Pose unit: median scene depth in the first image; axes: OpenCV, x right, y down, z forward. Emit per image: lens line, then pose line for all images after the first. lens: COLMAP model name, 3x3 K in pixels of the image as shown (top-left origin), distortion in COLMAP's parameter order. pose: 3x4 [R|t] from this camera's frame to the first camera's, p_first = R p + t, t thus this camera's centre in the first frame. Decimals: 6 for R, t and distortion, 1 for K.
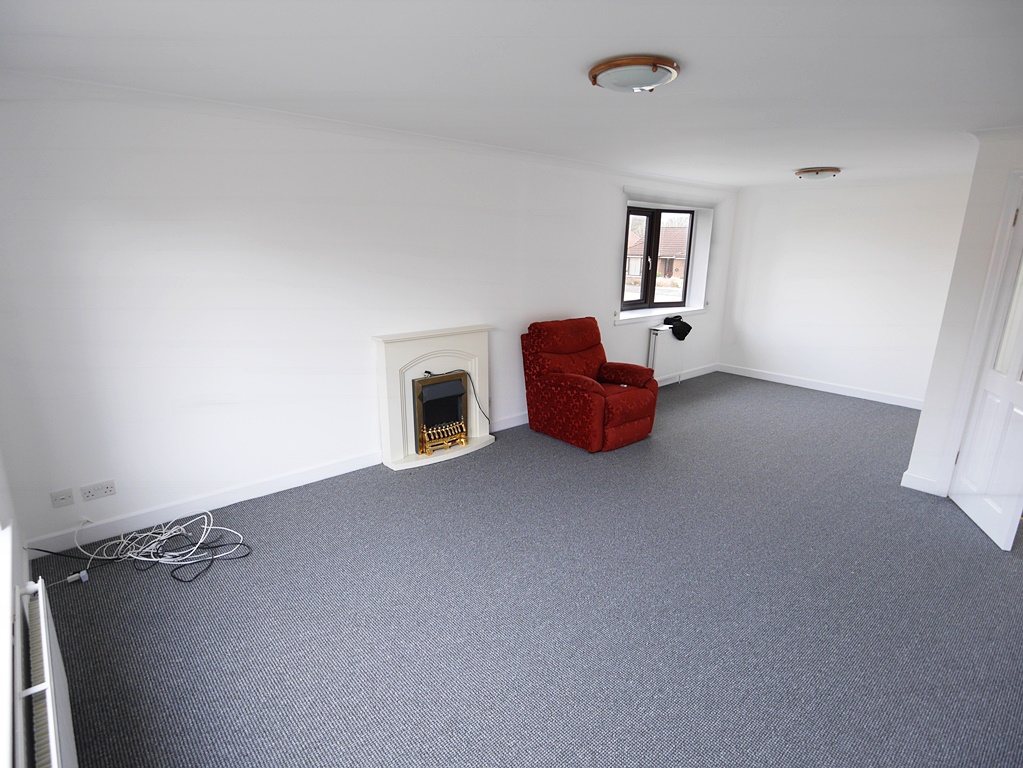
lens RADIAL K [[544.1, 0, 511.5], [0, 544.1, 384.0], [0, 0, 1]] dist [0.024395, 0.000016]
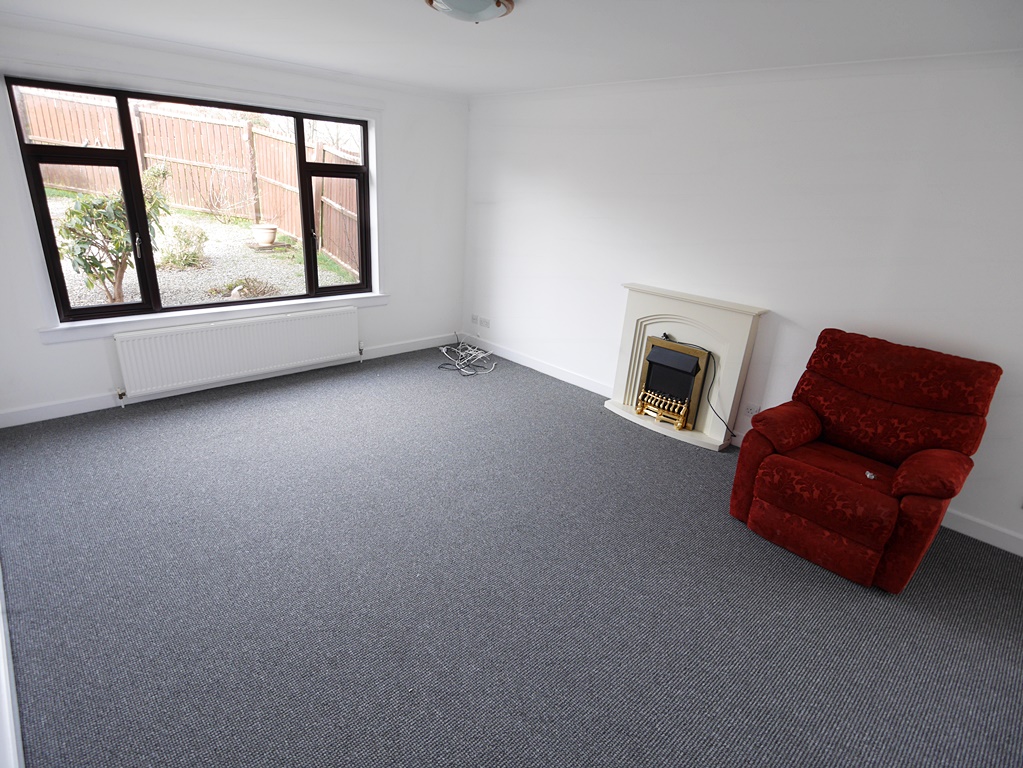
lens RADIAL K [[544.1, 0, 511.5], [0, 544.1, 384.0], [0, 0, 1]] dist [0.024395, 0.000016]
pose [[0.030936, 0.316533, -0.948077, 0.793944], [-0.325719, 0.899946, 0.289836, -0.136577], [0.944960, 0.299840, 0.130942, 0.670475]]
